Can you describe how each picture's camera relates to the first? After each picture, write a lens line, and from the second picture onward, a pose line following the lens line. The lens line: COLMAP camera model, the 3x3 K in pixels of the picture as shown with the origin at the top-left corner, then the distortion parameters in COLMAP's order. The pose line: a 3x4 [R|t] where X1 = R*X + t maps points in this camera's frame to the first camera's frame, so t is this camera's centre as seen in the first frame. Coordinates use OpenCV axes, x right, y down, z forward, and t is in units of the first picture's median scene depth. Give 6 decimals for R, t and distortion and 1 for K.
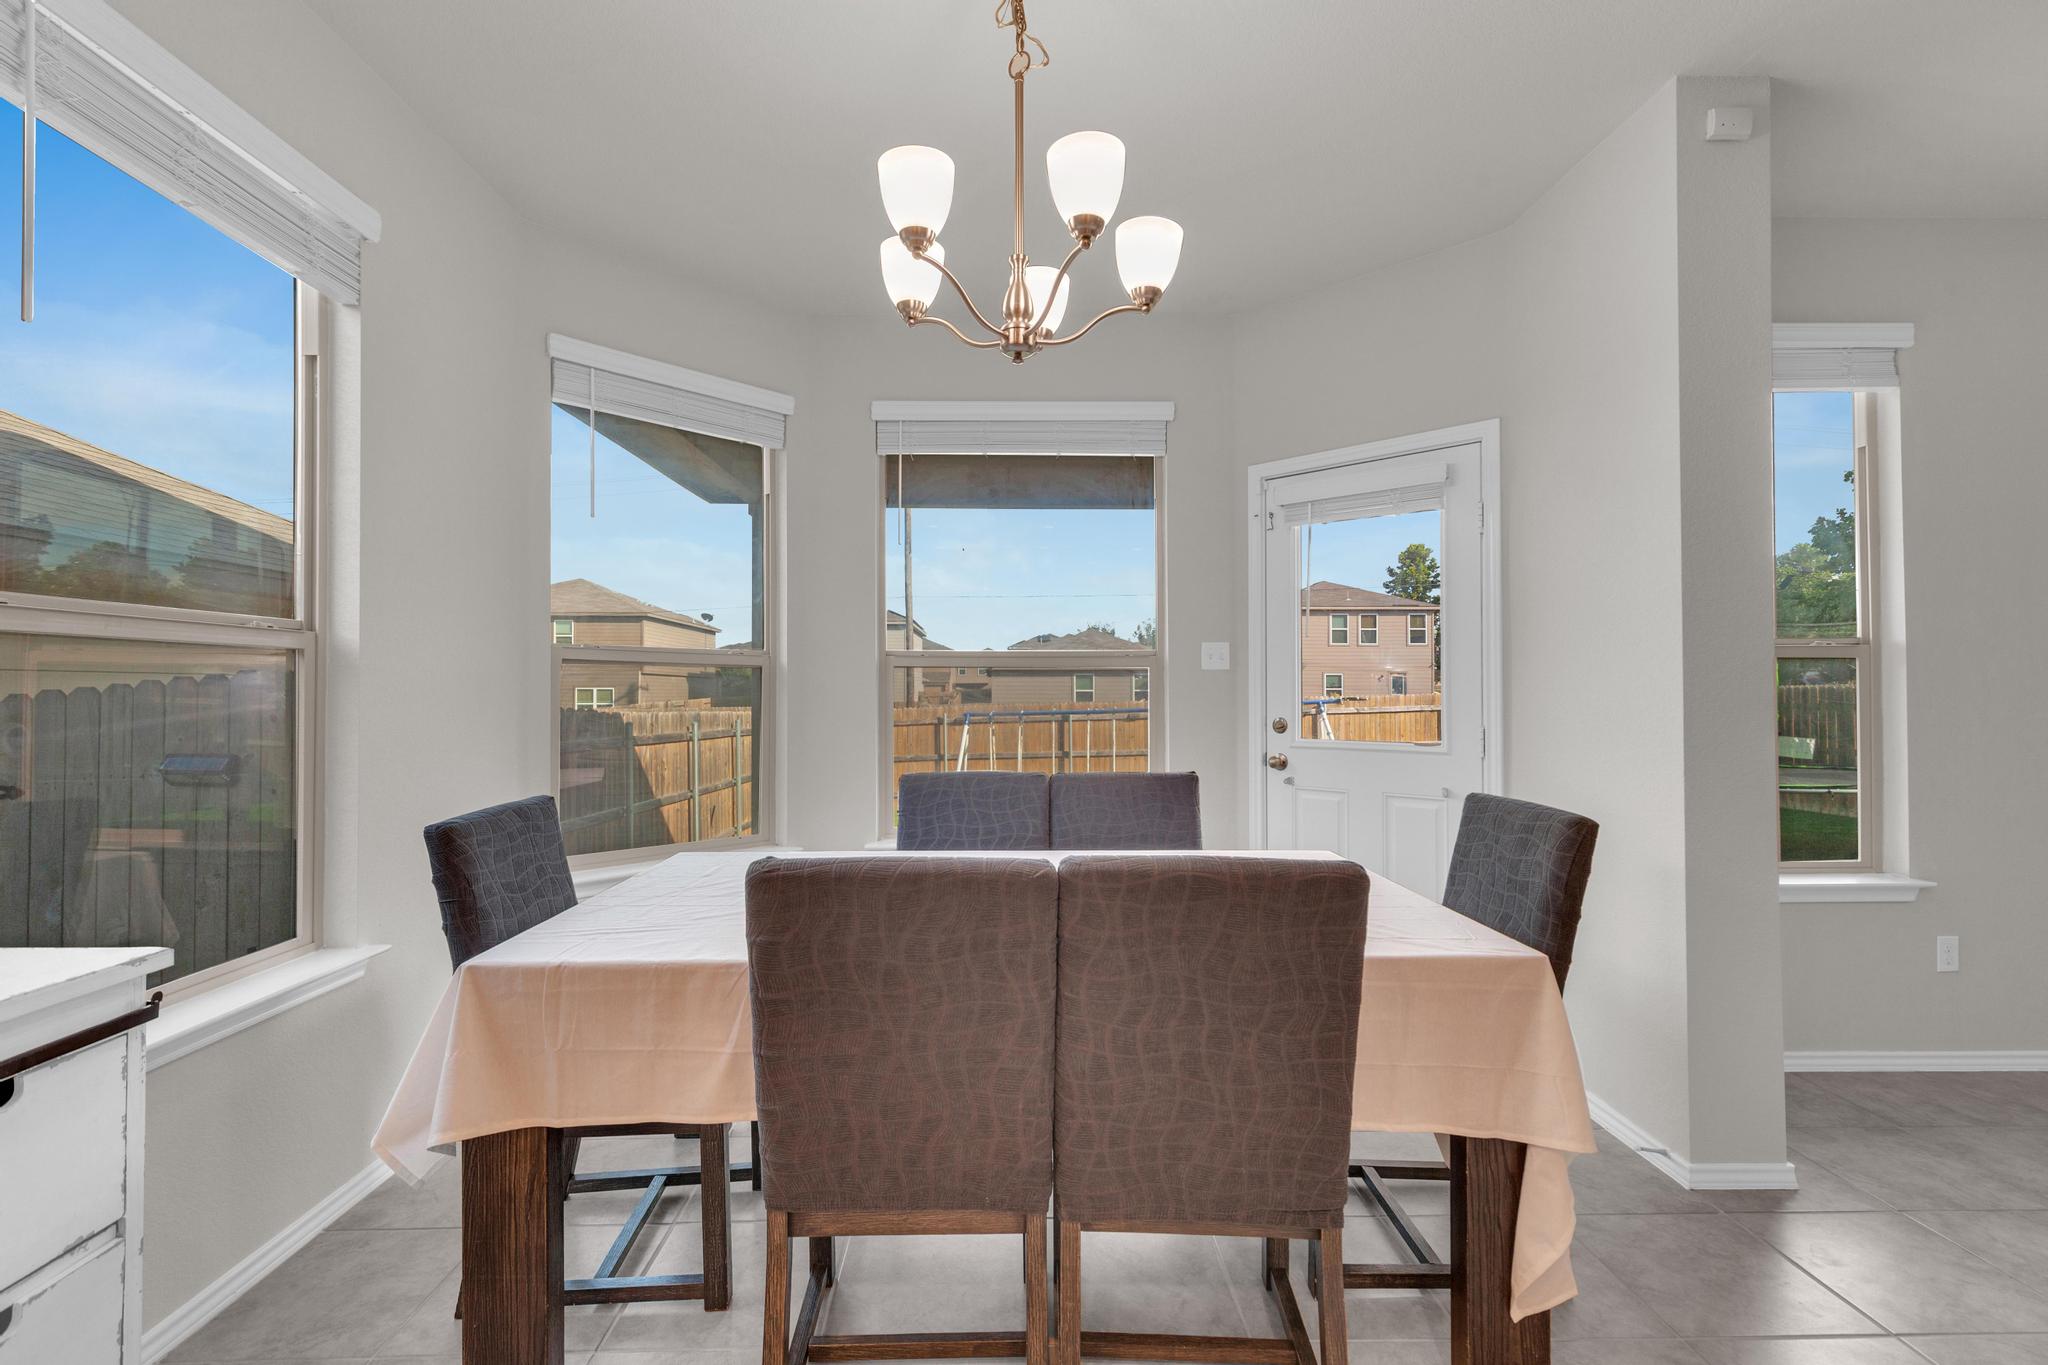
lens RADIAL K [[911.0, 0, 1014.0], [0, 911.0, 684.8], [0, 0, 1]] dist [0.008317, -0.000573]
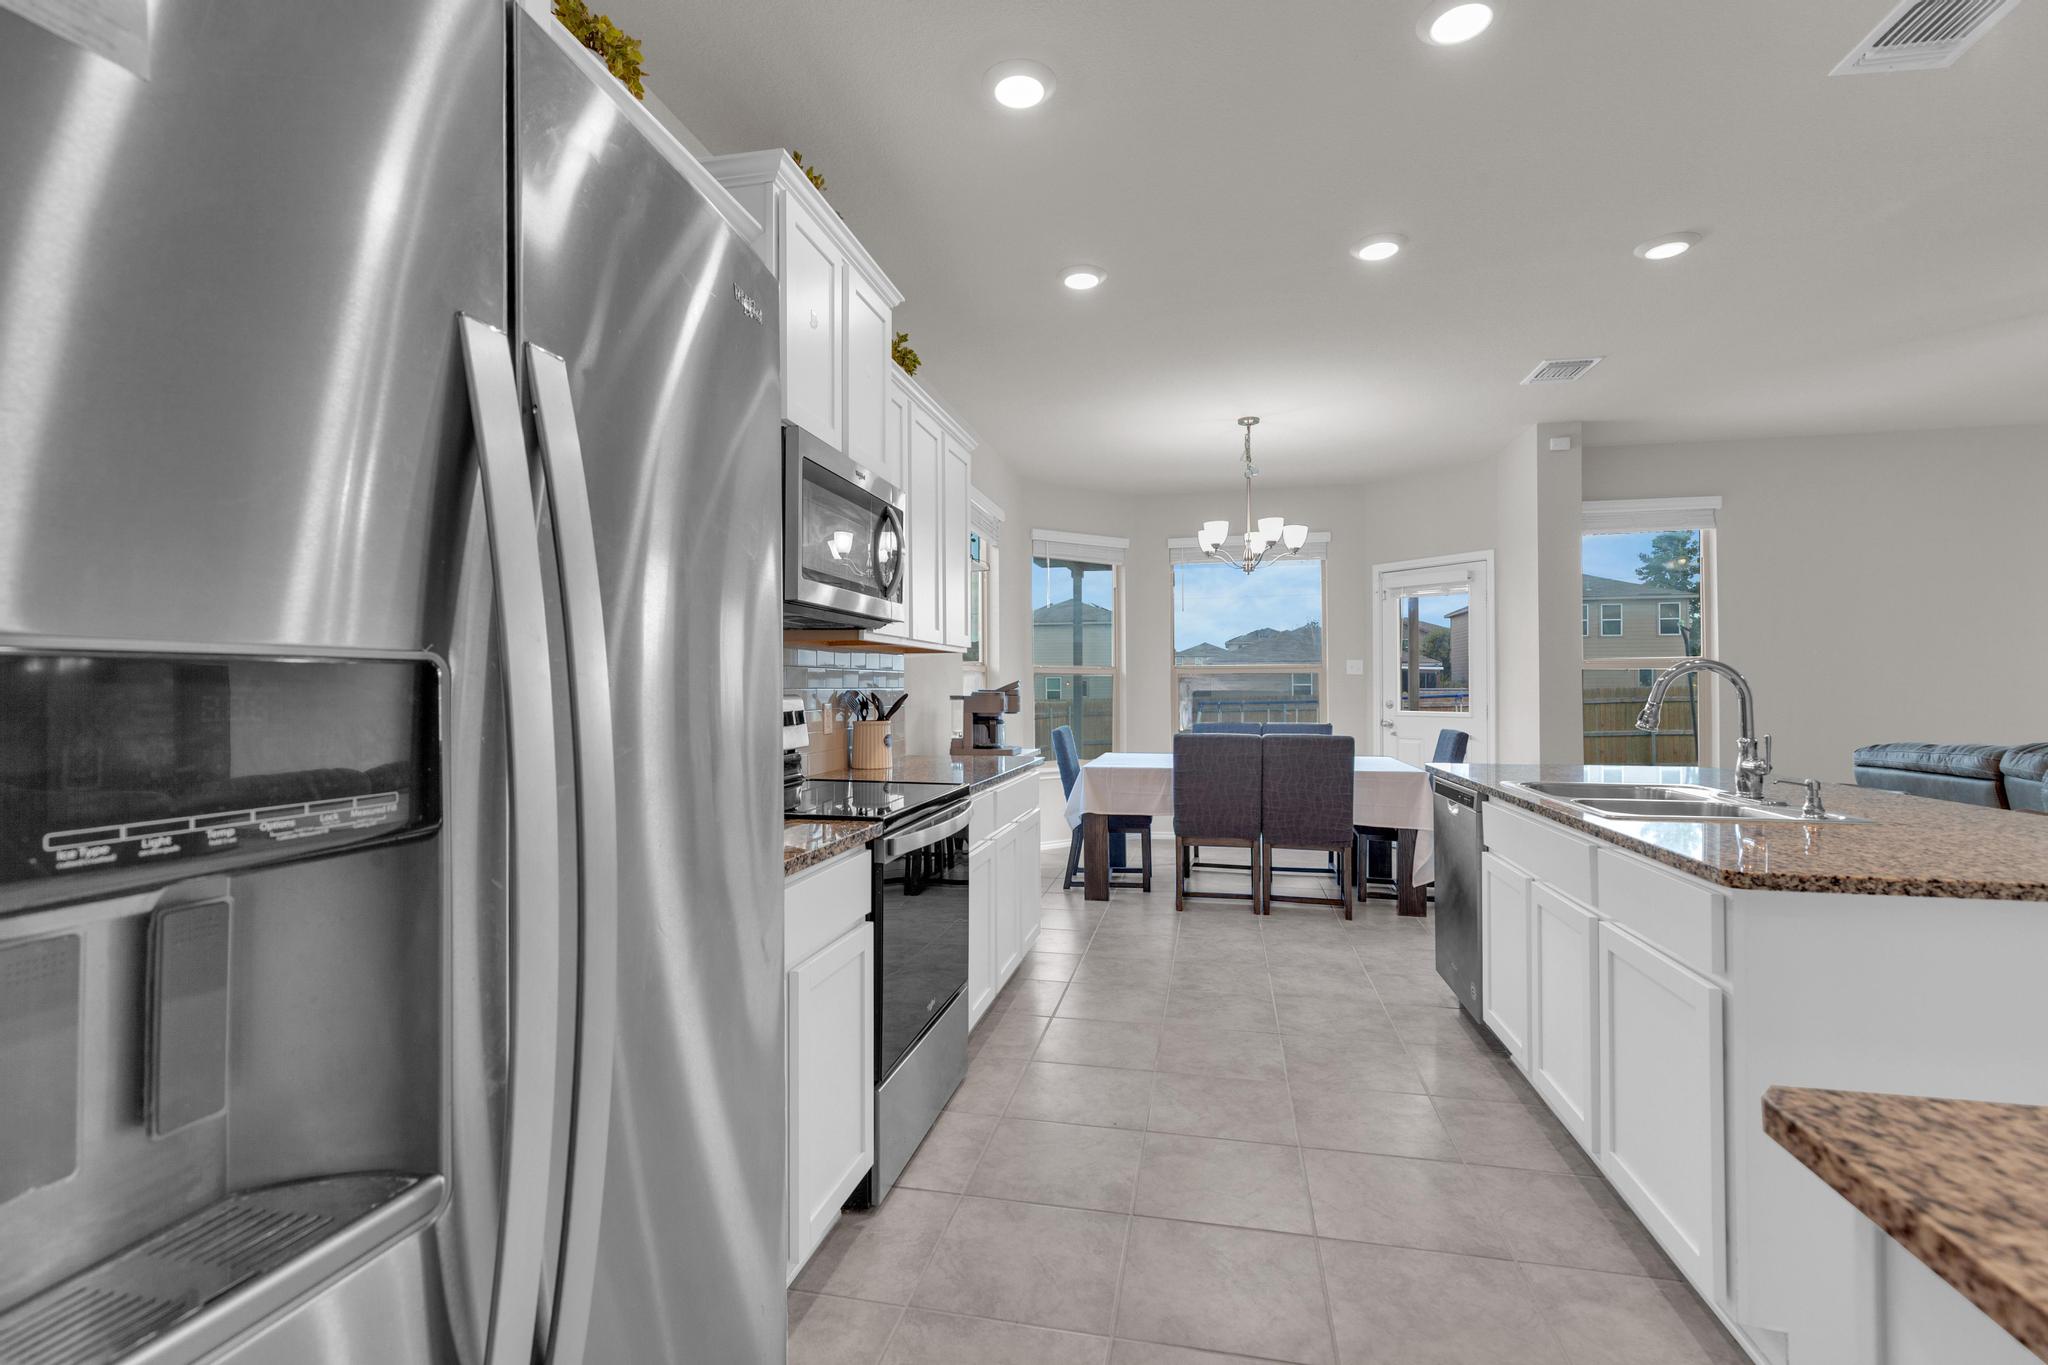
lens RADIAL K [[911.0, 0, 1015.8], [0, 911.0, 685.9], [0, 0, 1]] dist [0.008317, -0.000573]
pose [[0.973434, -0.002864, -0.228951, -0.028931], [0.004463, 0.999969, 0.006468, -0.009705], [0.228926, -0.007318, 0.973416, -1.054083]]
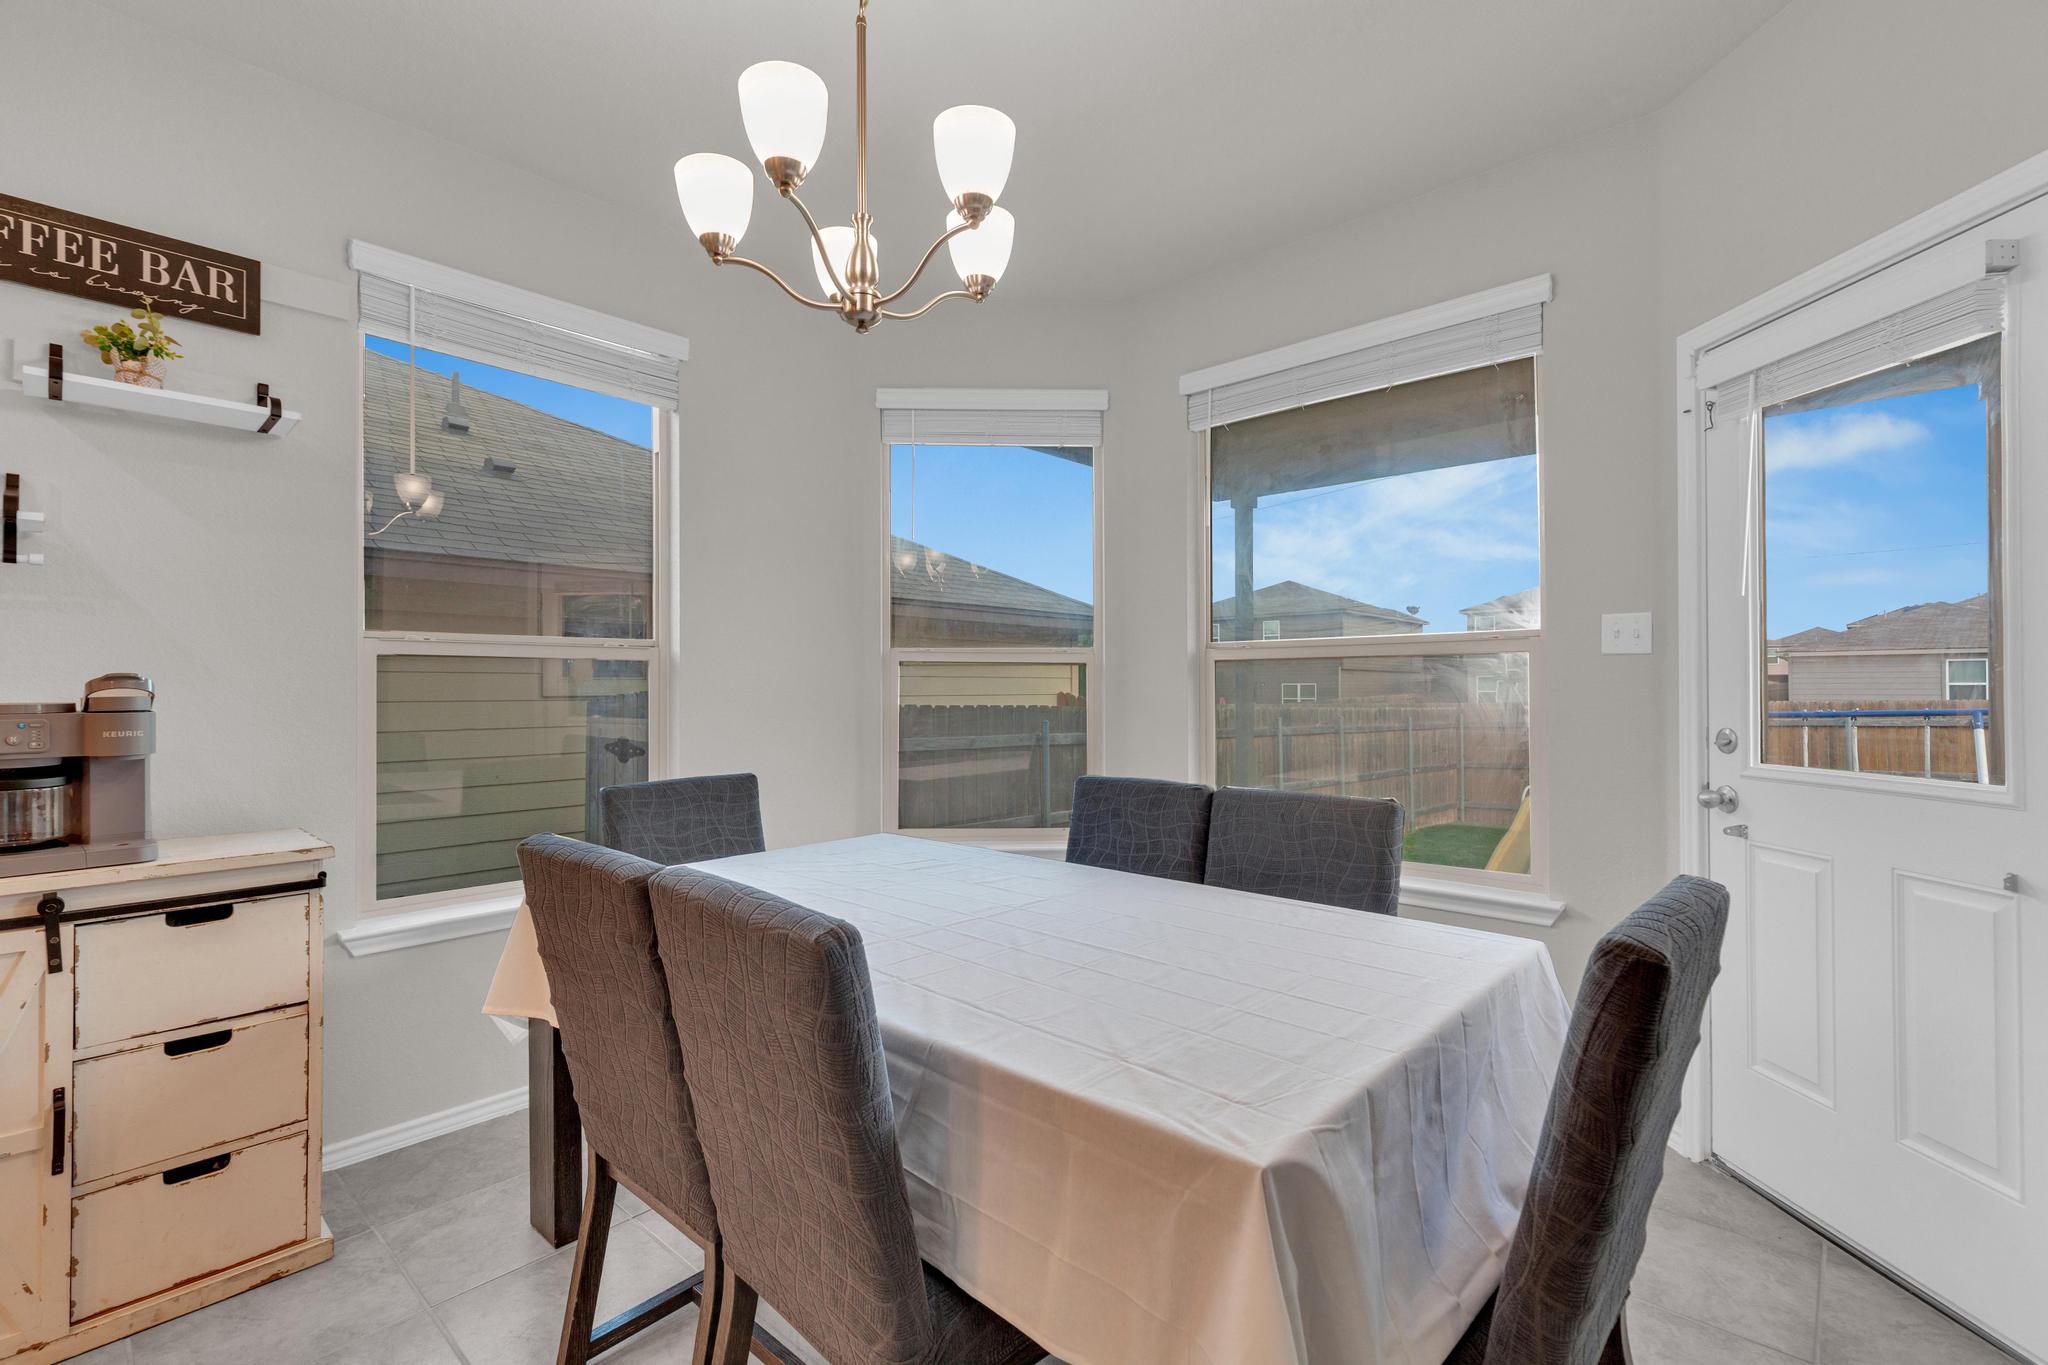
lens RADIAL K [[911.0, 0, 1025.0], [0, 911.0, 686.8], [0, 0, 1]] dist [0.008317, -0.000573]
pose [[0.728310, -0.003766, -0.685237, 0.389090], [0.008926, 0.999952, 0.003992, 0.001136], [0.685189, -0.009024, 0.728309, 0.227822]]
